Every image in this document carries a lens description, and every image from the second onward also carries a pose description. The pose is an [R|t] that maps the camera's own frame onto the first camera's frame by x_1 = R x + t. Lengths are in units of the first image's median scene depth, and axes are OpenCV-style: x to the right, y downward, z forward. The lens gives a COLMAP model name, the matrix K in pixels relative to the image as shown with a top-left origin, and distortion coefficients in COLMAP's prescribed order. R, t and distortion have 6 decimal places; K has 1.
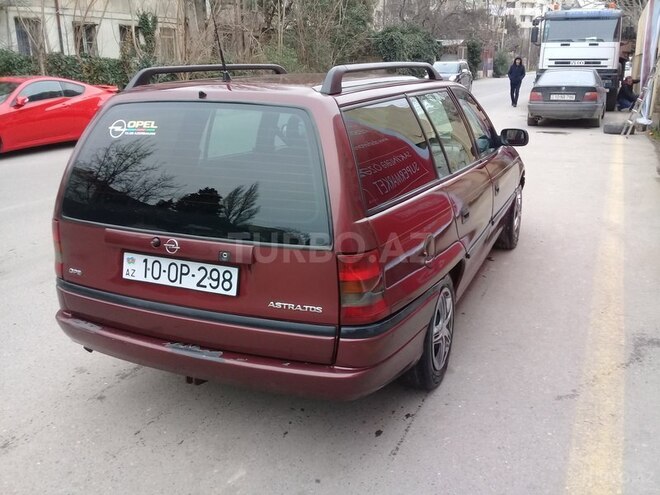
lens RADIAL K [[612.7, 0, 328.0], [0, 612.7, 247.0], [0, 0, 1]] dist [0.074651, -0.157002]
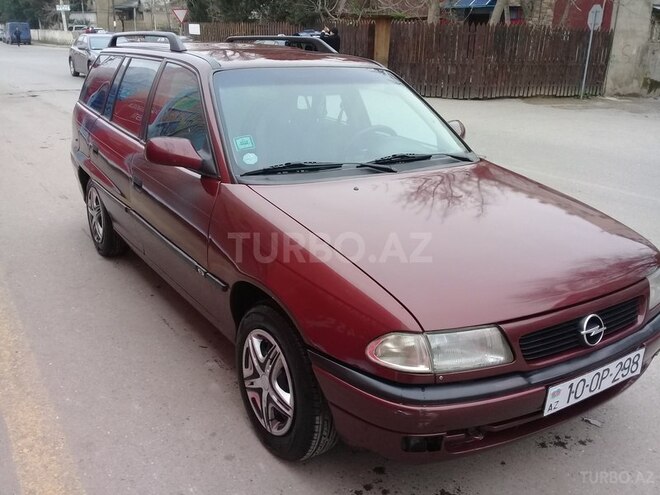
lens RADIAL K [[612.7, 0, 328.0], [0, 612.7, 247.0], [0, 0, 1]] dist [0.074651, -0.157002]
pose [[-0.545572, 0.260991, -0.796389, 1.319742], [-0.259111, 0.851182, 0.456453, -0.755385], [0.797002, 0.455382, -0.396755, 2.526652]]
